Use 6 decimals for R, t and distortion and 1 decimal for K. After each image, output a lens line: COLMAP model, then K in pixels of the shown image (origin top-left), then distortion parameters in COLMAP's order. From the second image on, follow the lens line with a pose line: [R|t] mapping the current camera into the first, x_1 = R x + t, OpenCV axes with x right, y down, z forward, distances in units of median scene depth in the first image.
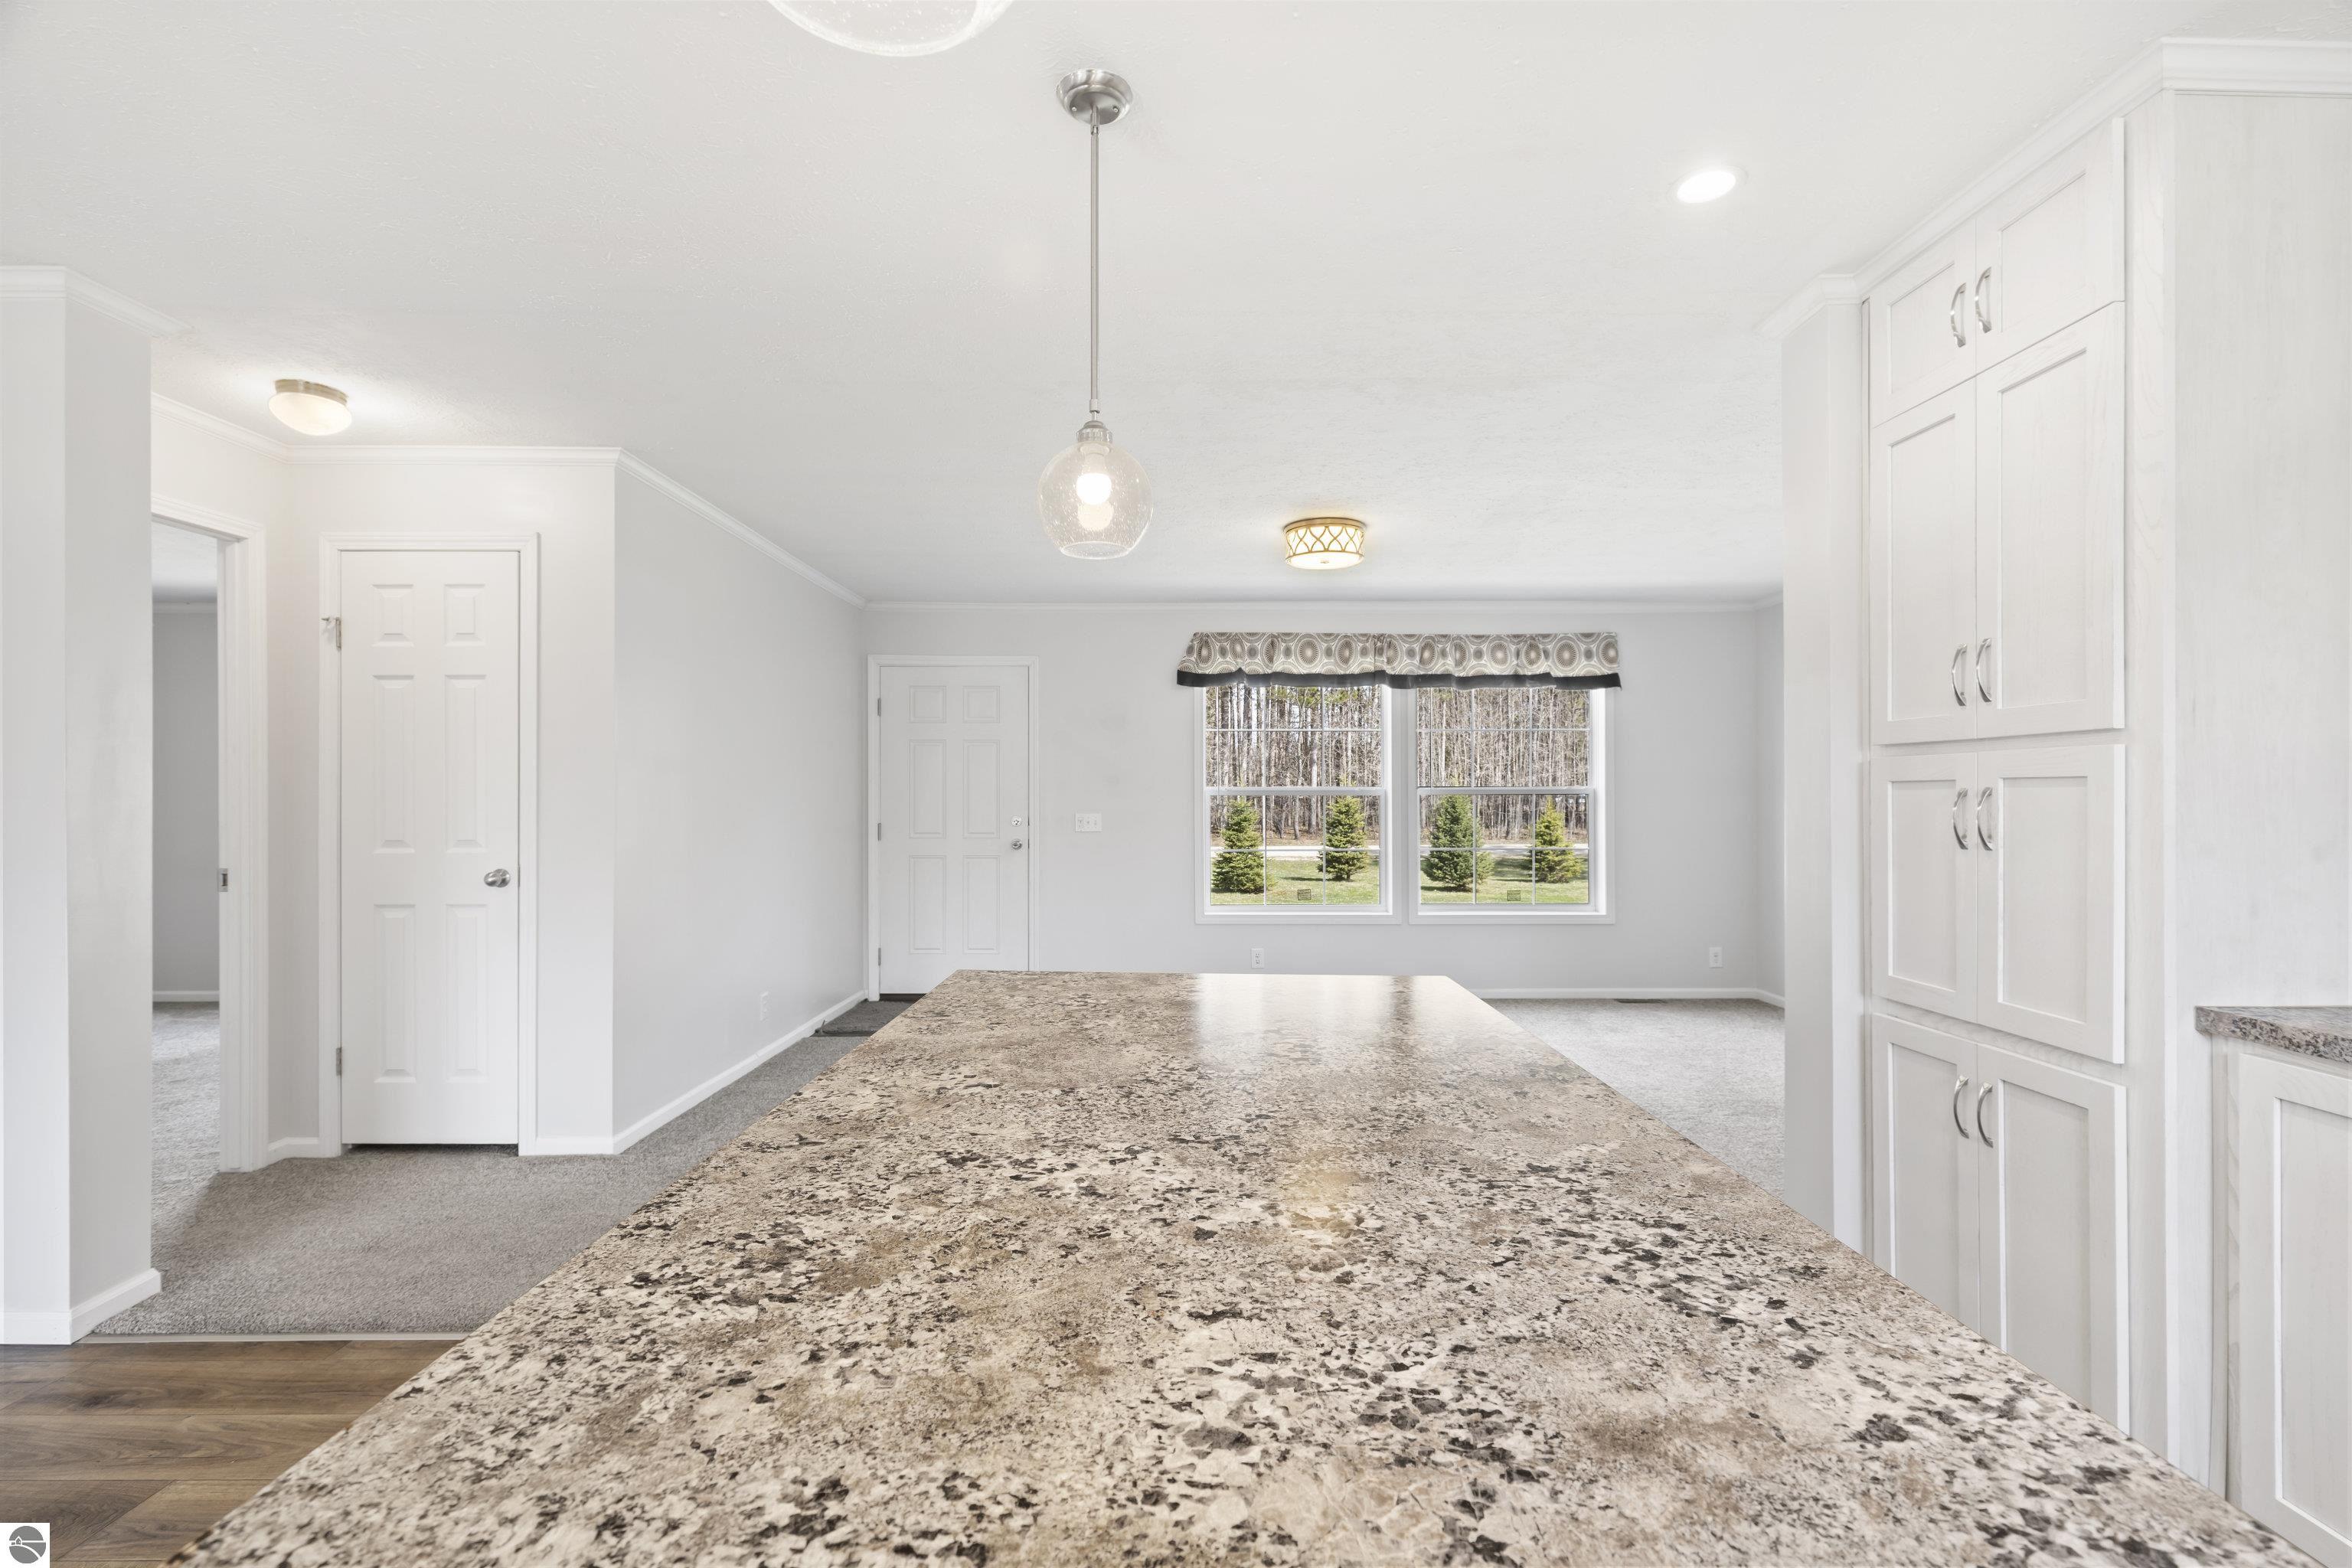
lens RADIAL K [[1064.7, 0, 1203.8], [0, 1064.7, 801.7], [0, 0, 1]] dist [0.003375, -0.000174]
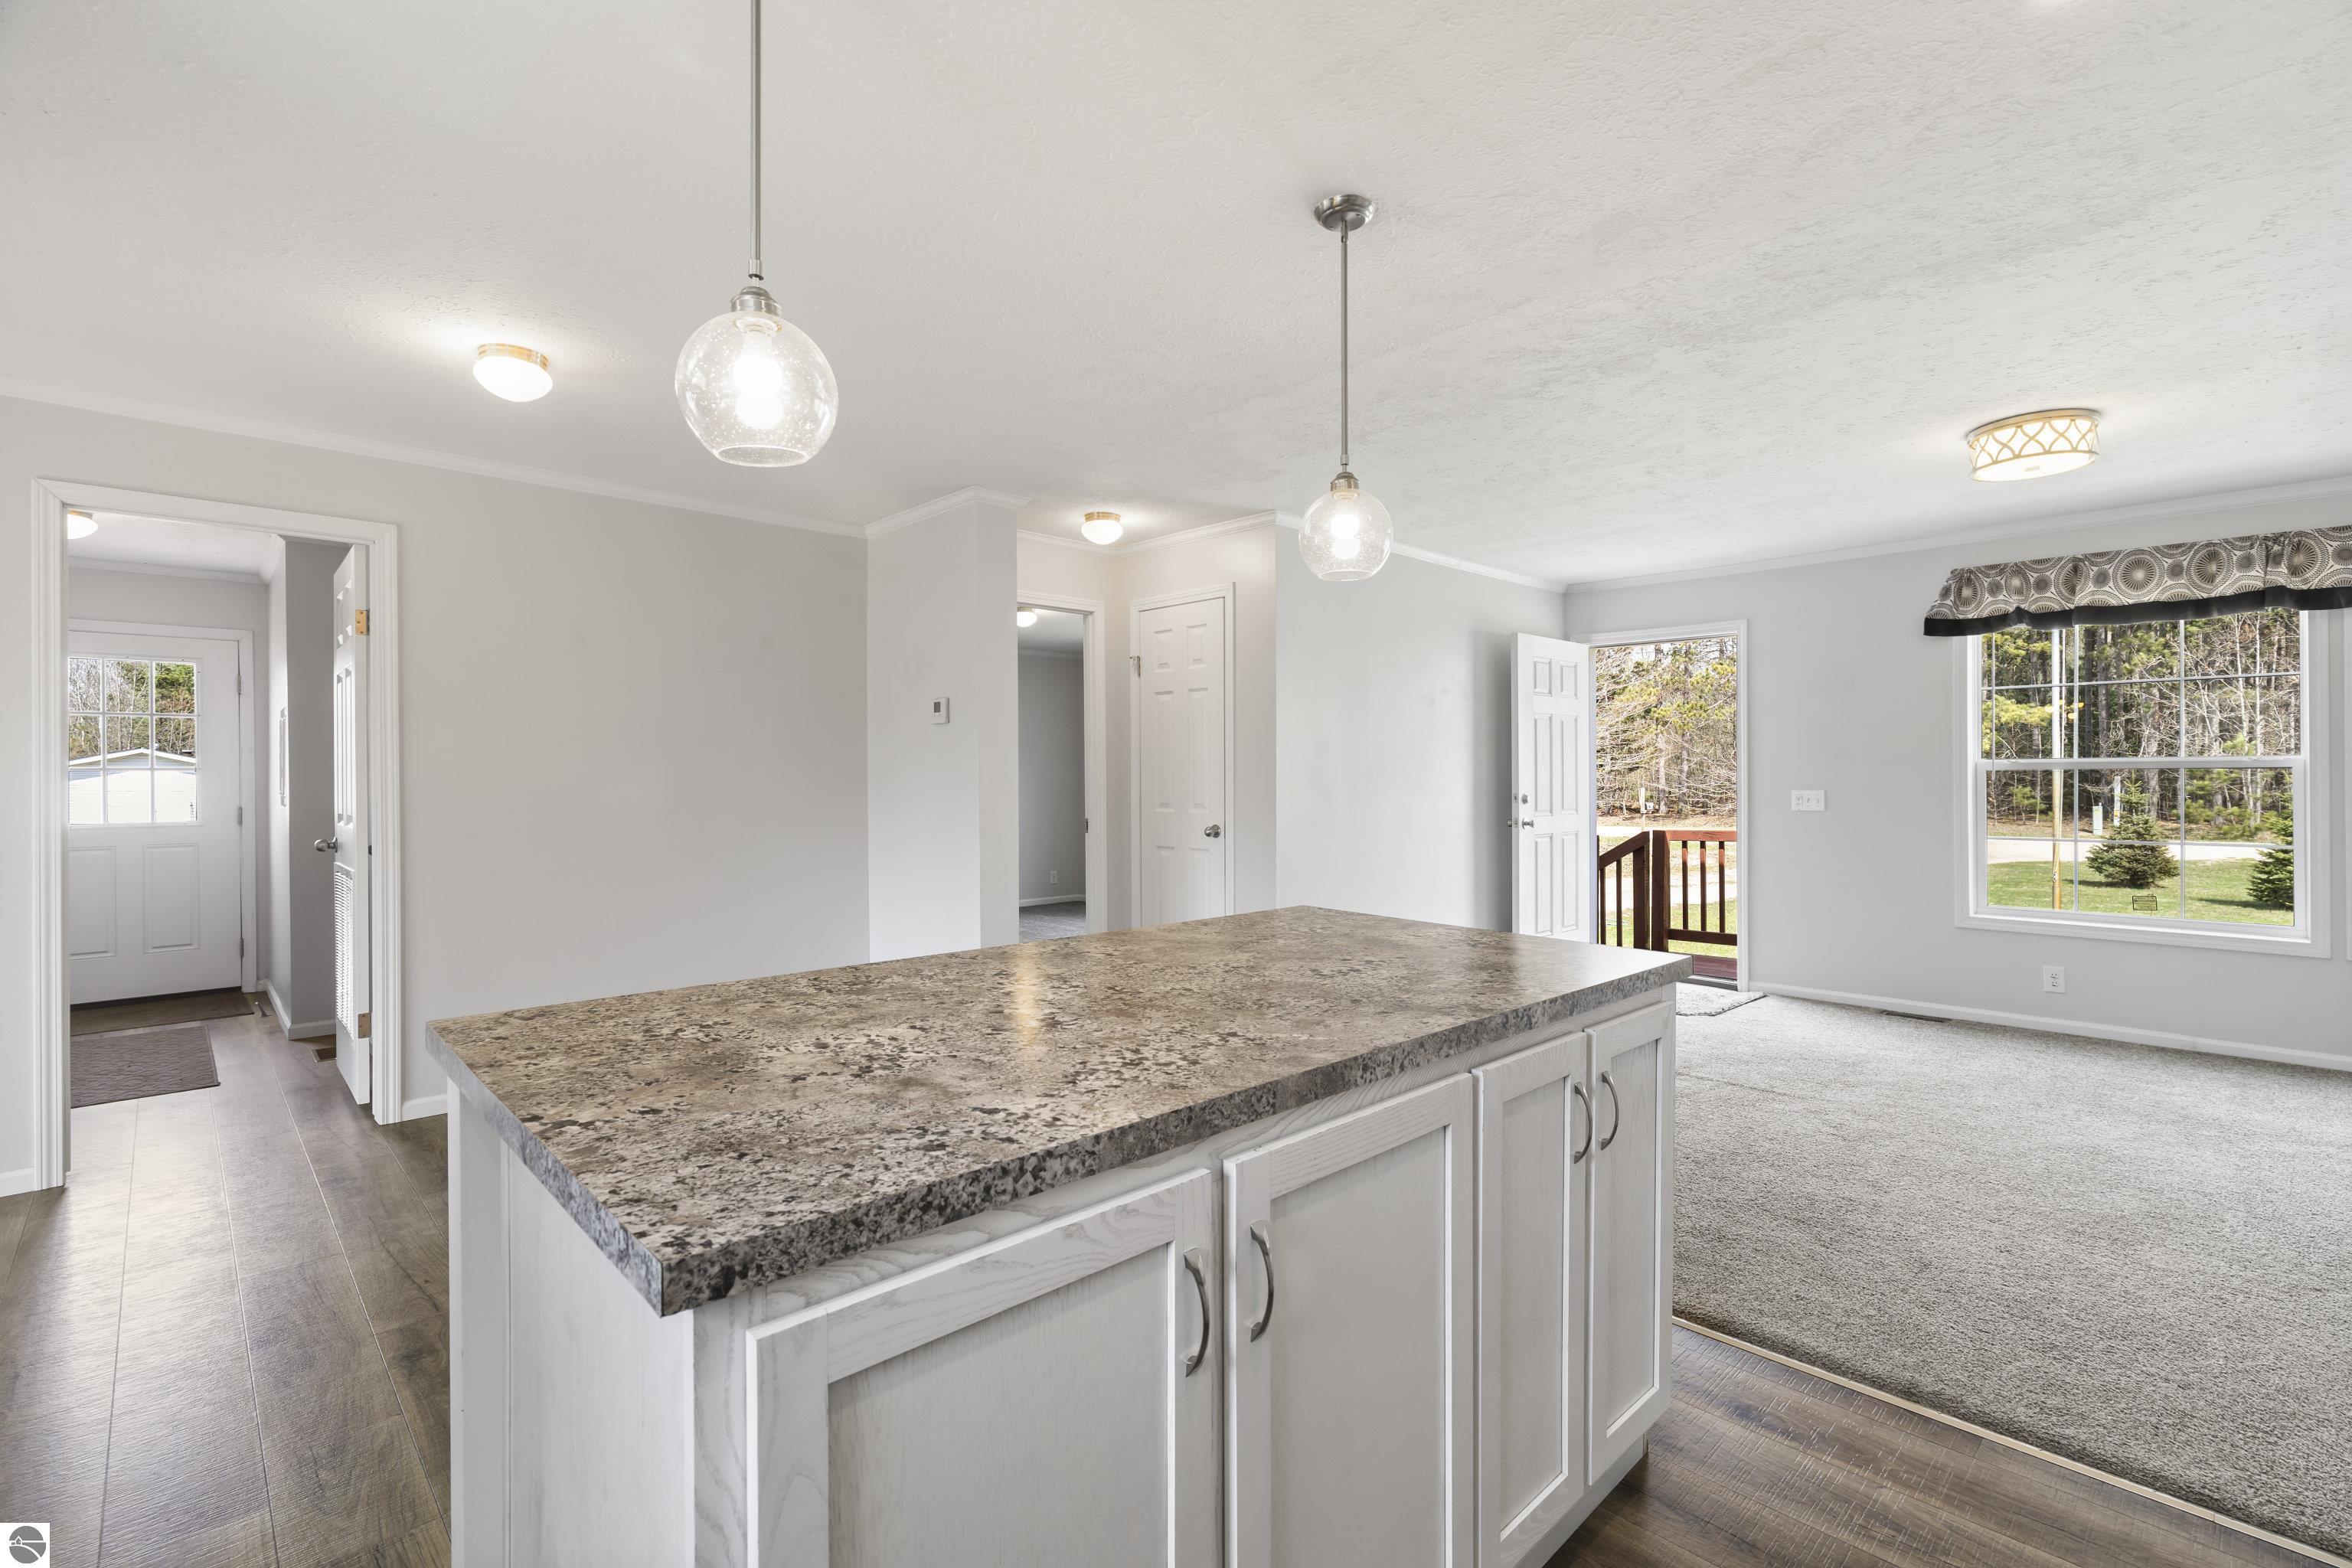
lens RADIAL K [[1076.9, 0, 1176.0], [0, 1076.9, 784.0], [0, 0, 1]] dist [0.002456, 0.000234]
pose [[0.680961, 0.003446, -0.732311, 0.345602], [0.000816, 0.999985, 0.005464, 0.001723], [0.732319, -0.004318, 0.680948, -0.005778]]
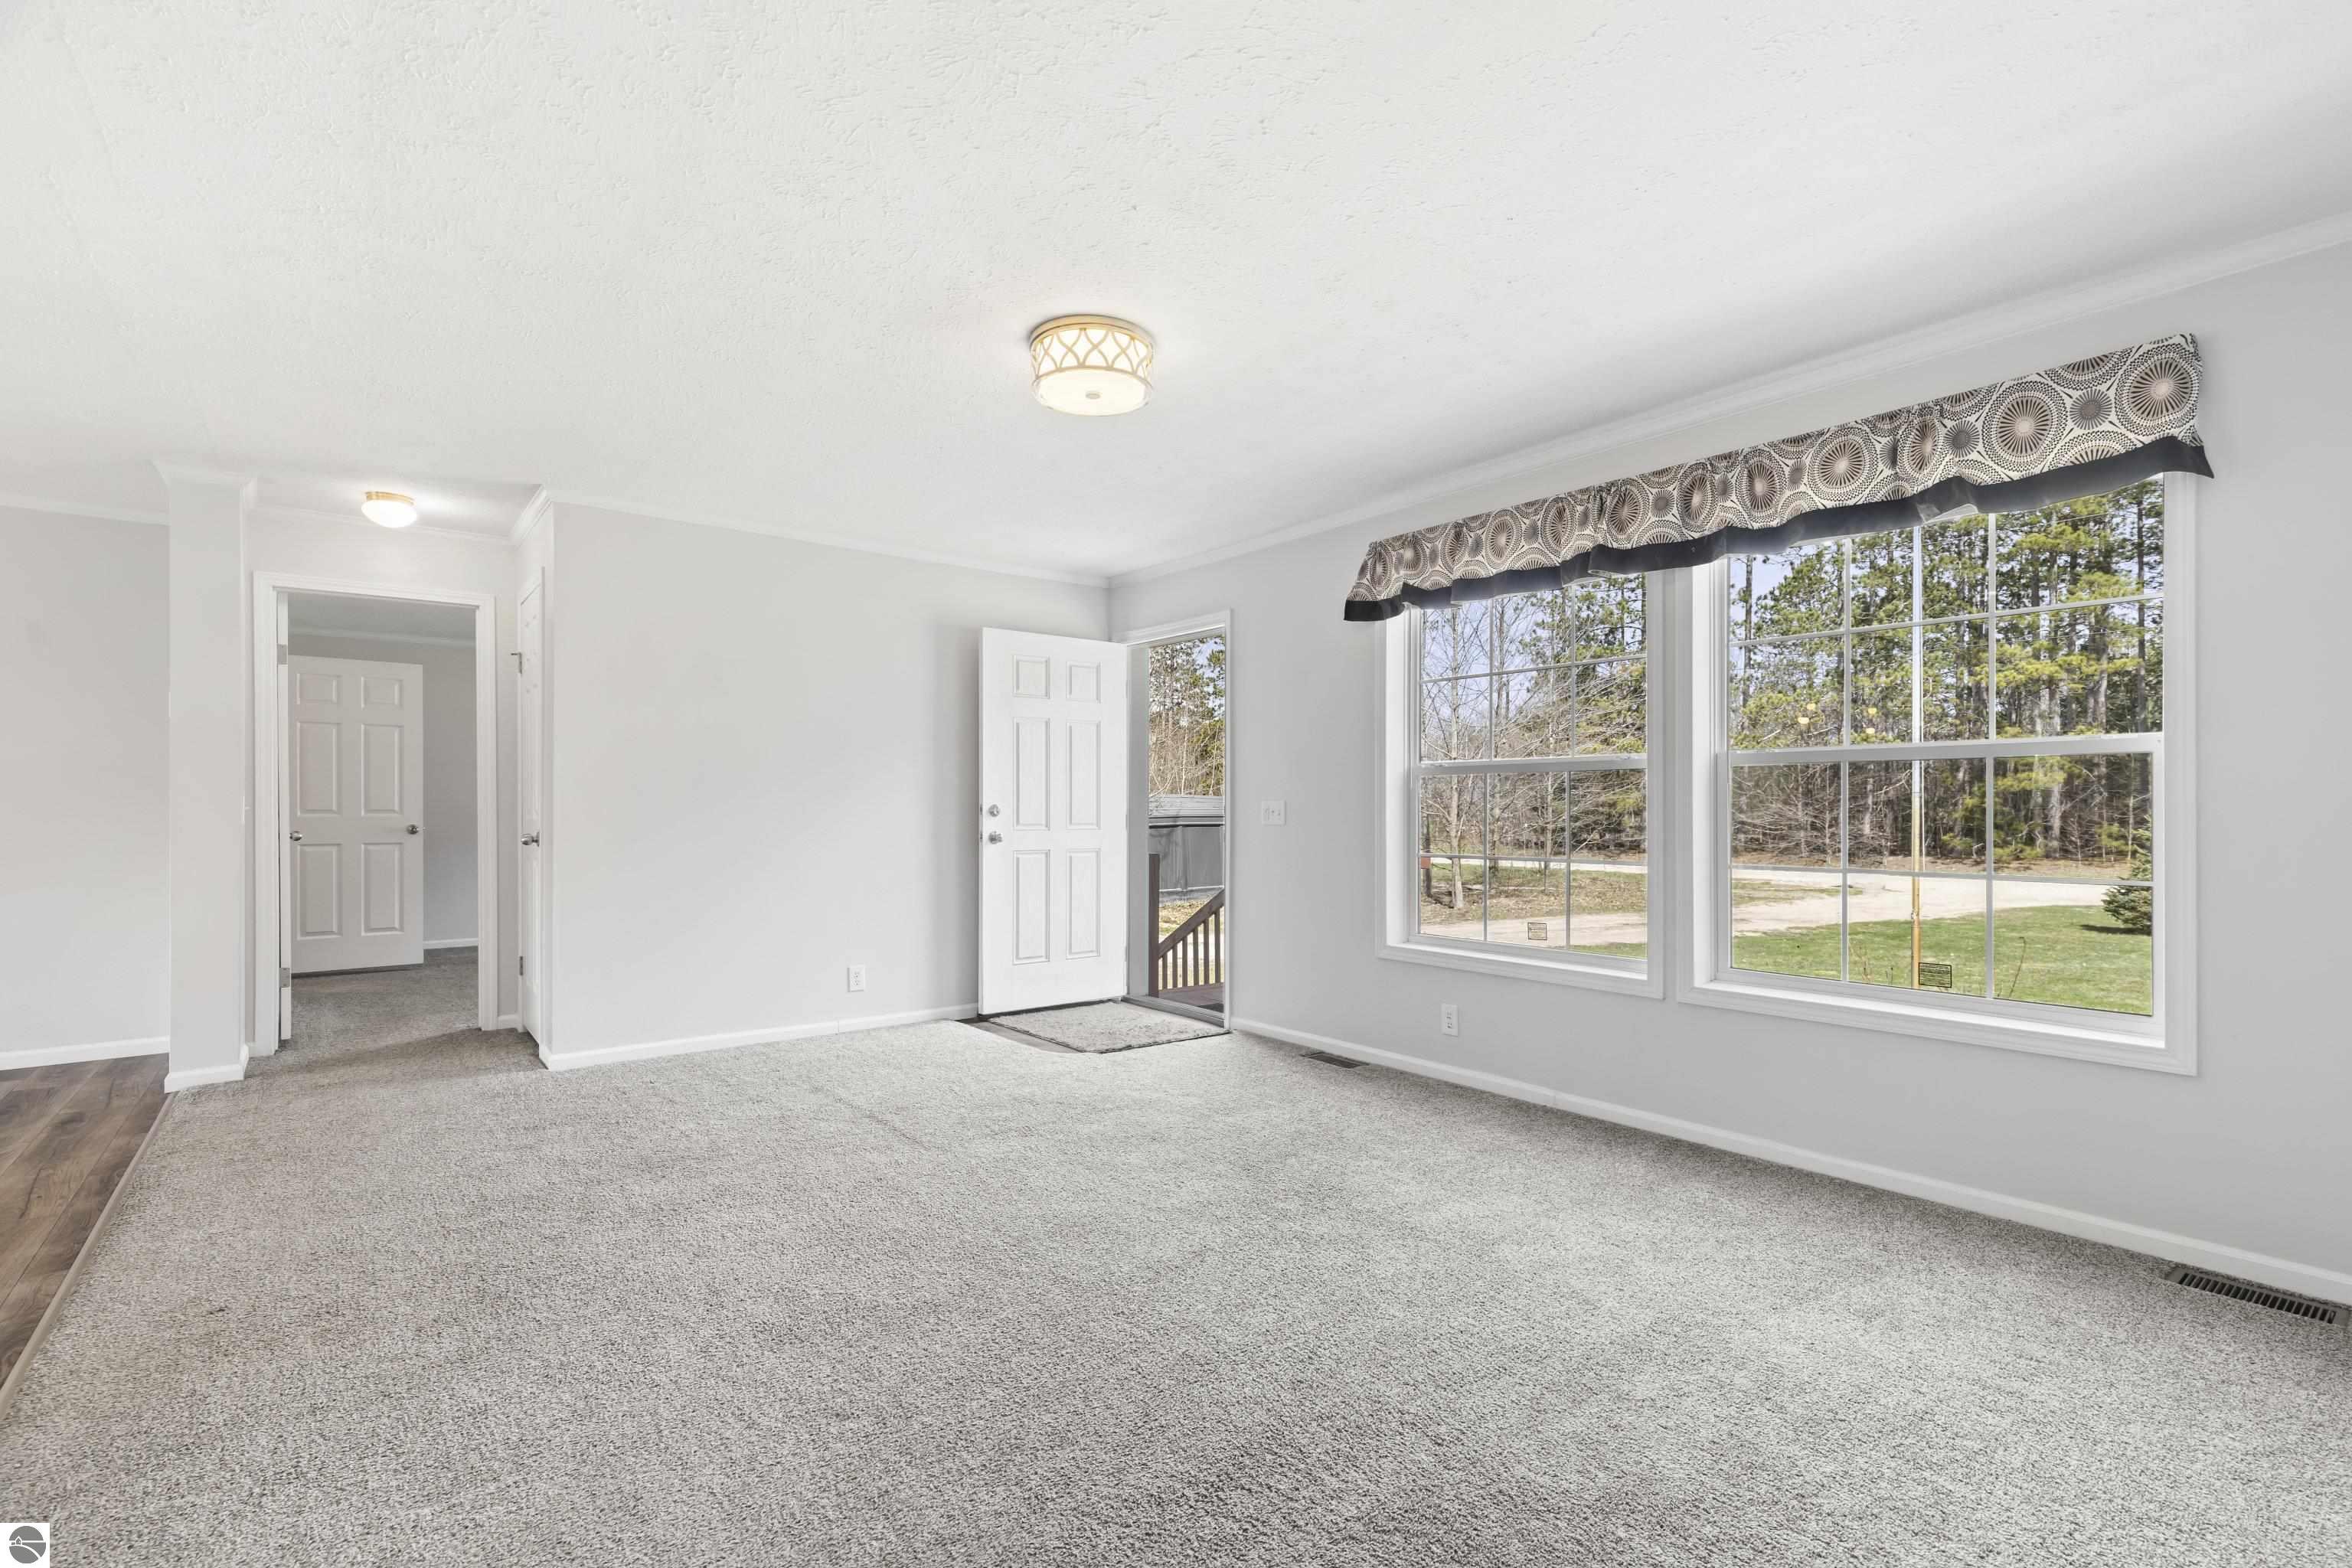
lens RADIAL K [[1073.7, 0, 1203.3], [0, 1073.7, 817.4], [0, 0, 1]] dist [0.003245, 0.000122]
pose [[0.614015, 0.004298, -0.789282, 0.875286], [-0.004851, 0.999987, 0.001671, 0.040210], [0.789279, 0.002803, 0.614028, 0.850797]]
